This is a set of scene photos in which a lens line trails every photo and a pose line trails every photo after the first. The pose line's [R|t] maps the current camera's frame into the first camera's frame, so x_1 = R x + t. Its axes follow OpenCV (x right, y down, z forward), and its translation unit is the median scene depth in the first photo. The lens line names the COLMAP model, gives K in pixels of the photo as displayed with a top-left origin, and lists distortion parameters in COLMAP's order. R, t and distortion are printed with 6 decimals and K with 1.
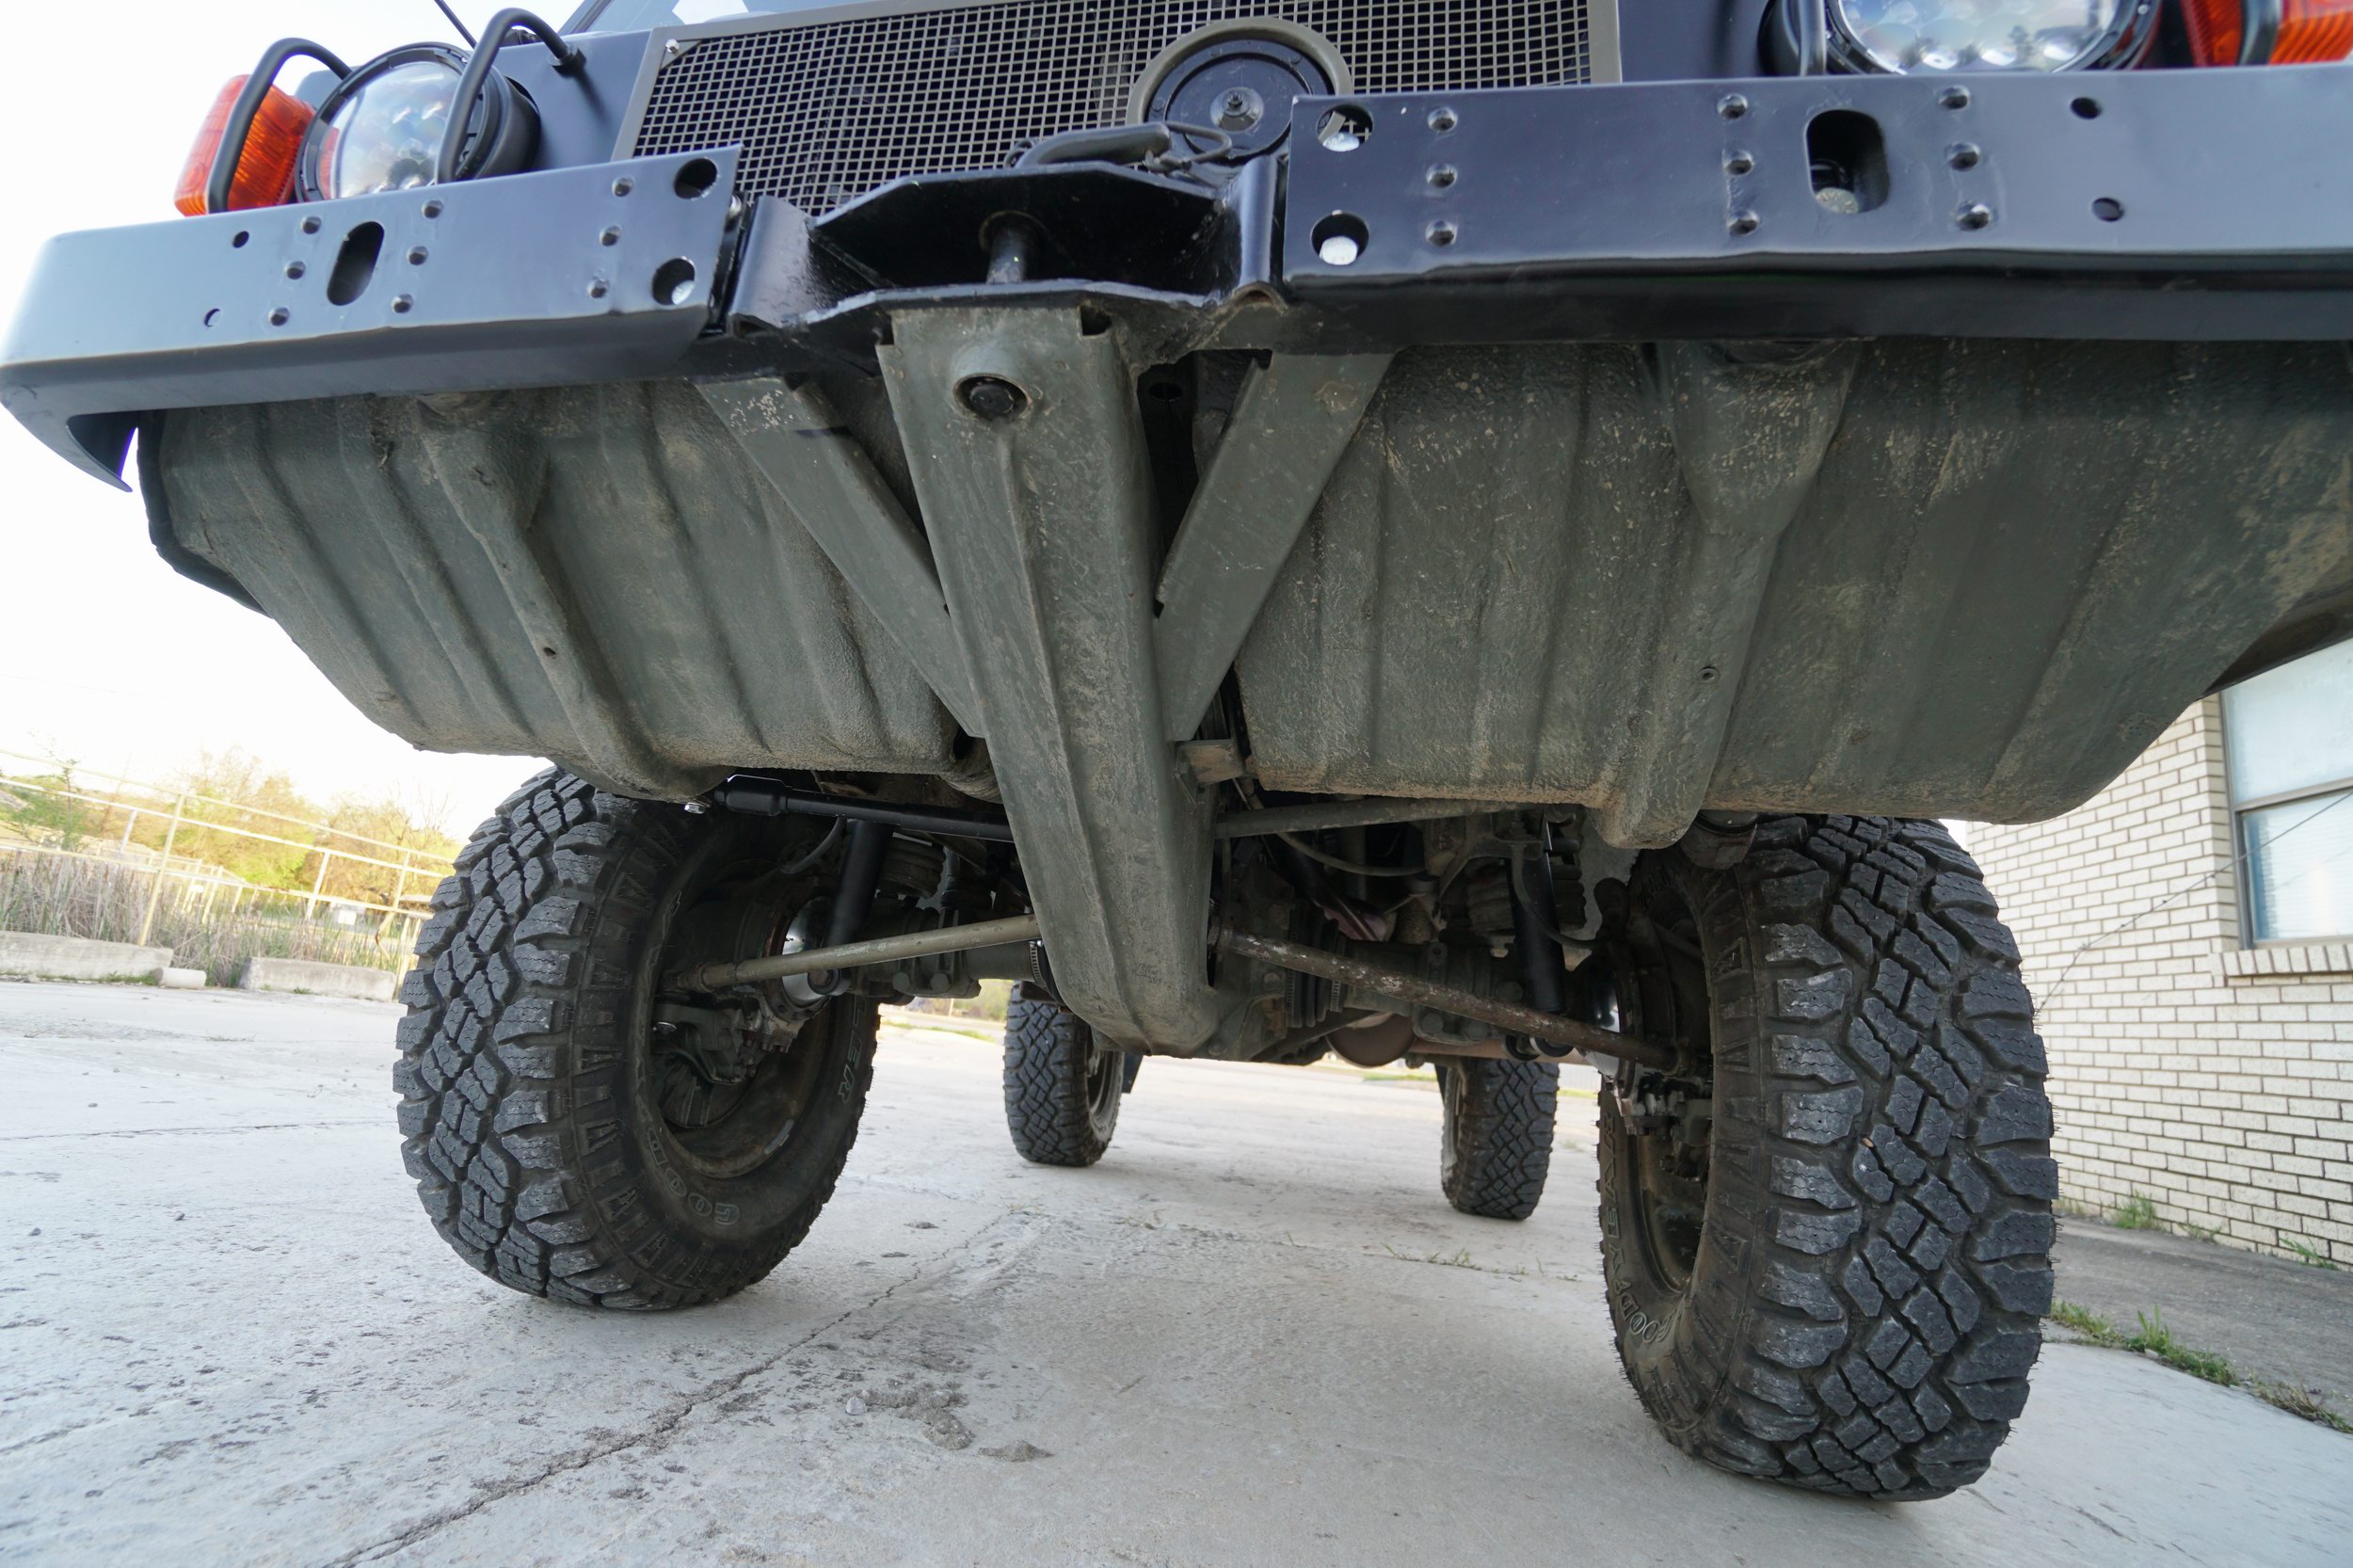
lens RADIAL K [[1039.7, 0, 1153.3], [0, 1039.7, 773.8], [0, 0, 1]] dist [-0.060618, 0.020748]
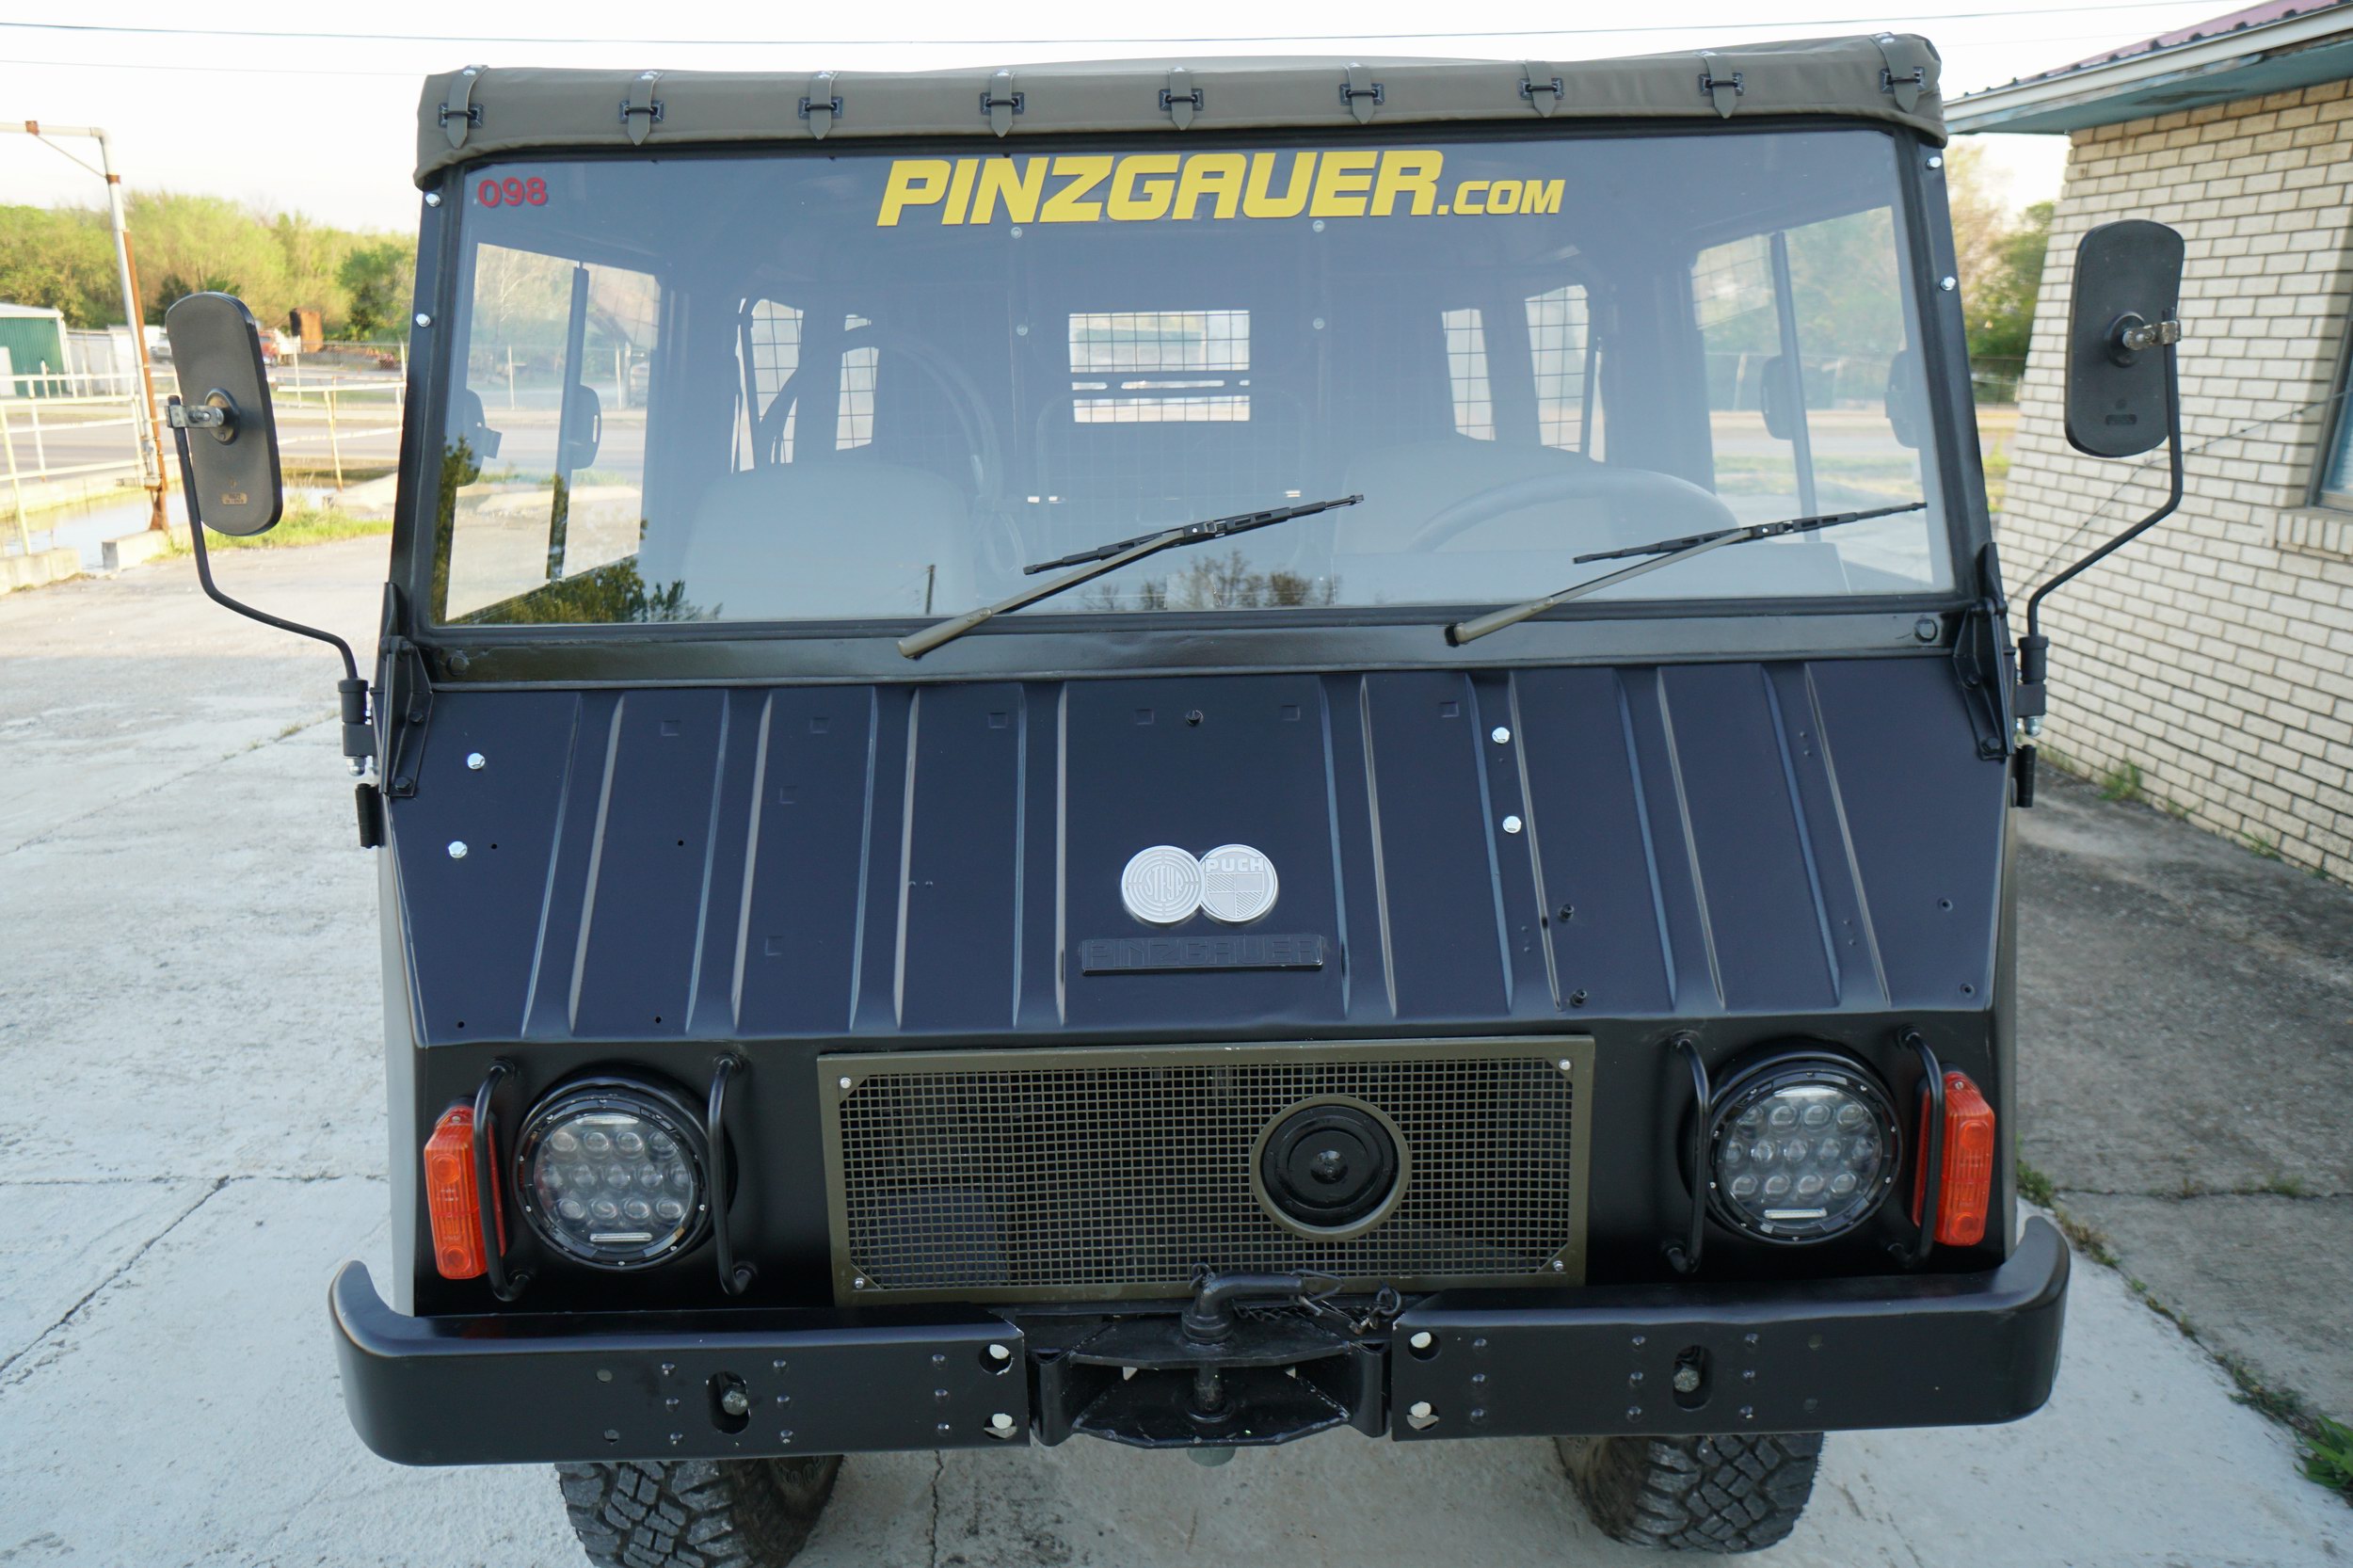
lens RADIAL K [[1662.2, 0, 1159.6], [0, 1662.2, 776.5], [0, 0, 1]] dist [0.008132, 0.023531]
pose [[0.977787, -0.151463, 0.144882, -0.267991], [0.062728, 0.871013, 0.487238, -1.525535], [-0.199993, -0.467327, 0.861167, -0.455156]]
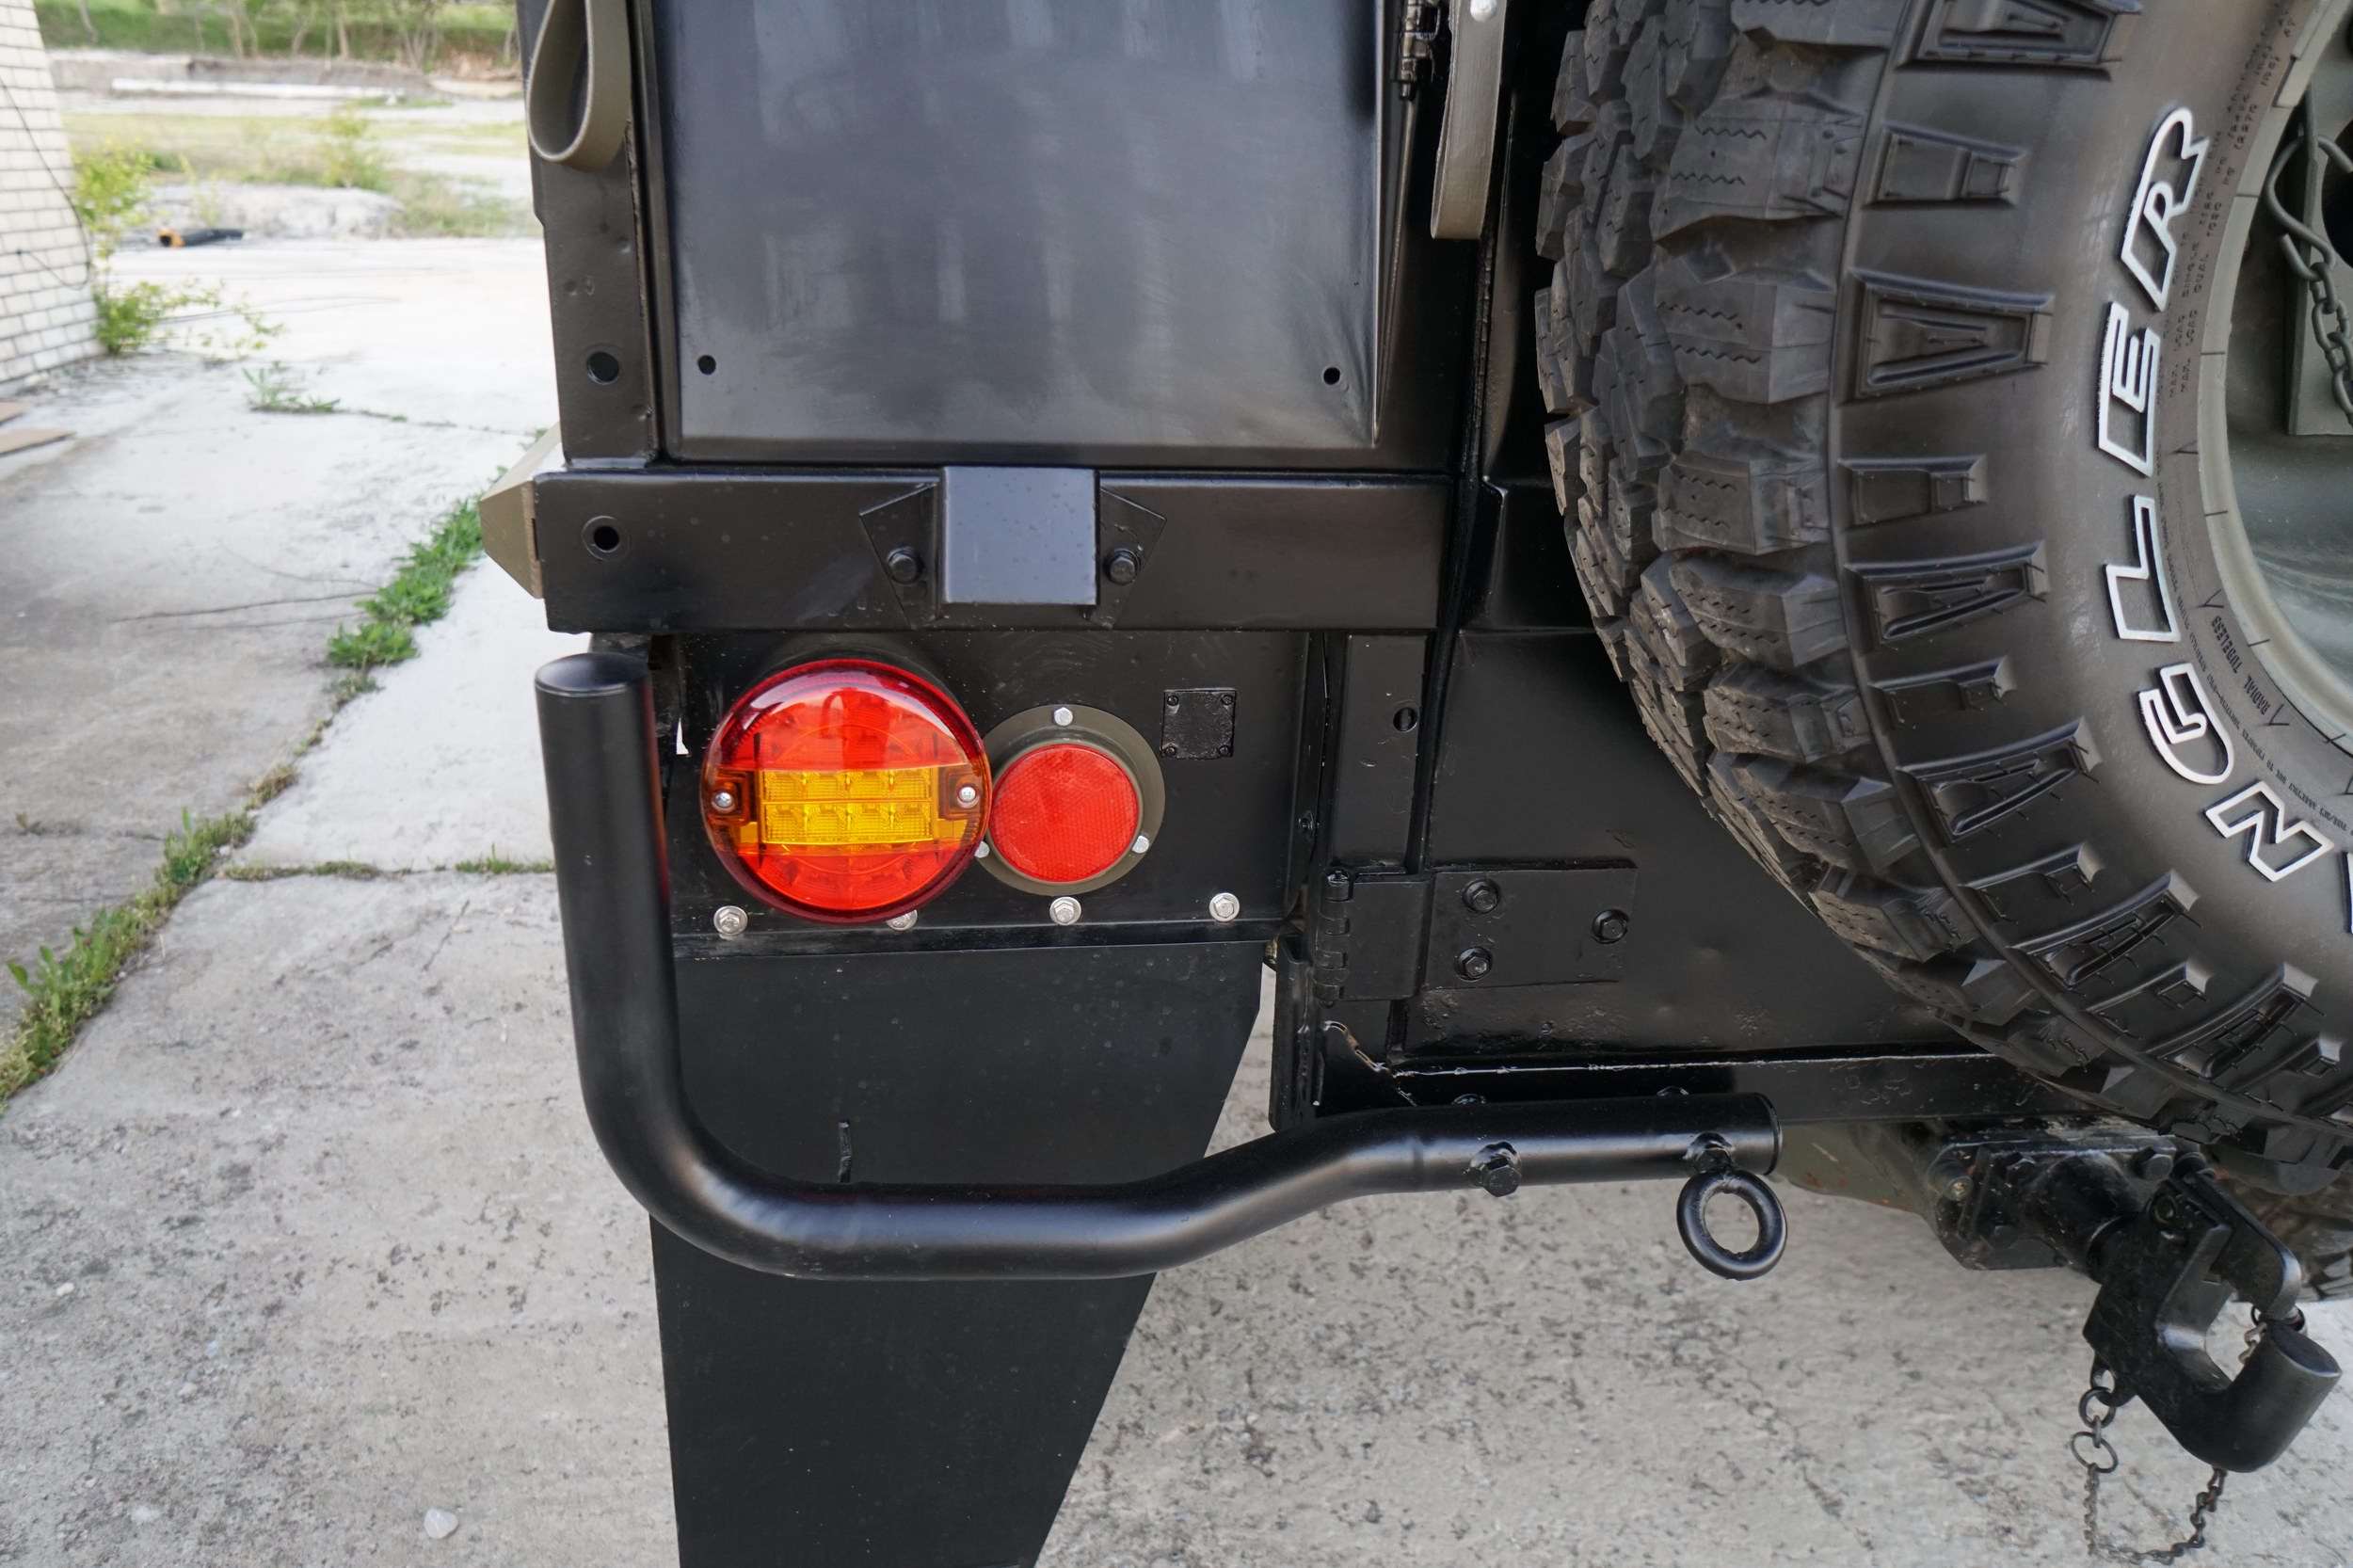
lens RADIAL K [[1694.2, 0, 1153.7], [0, 1694.2, 771.4], [0, 0, 1]] dist [0.014327, 0.032420]
pose [[-0.944354, -0.015130, -0.328581, 1.423764], [-0.052282, 0.993147, 0.104530, 0.626118], [0.324748, 0.115892, -0.938673, 4.996752]]
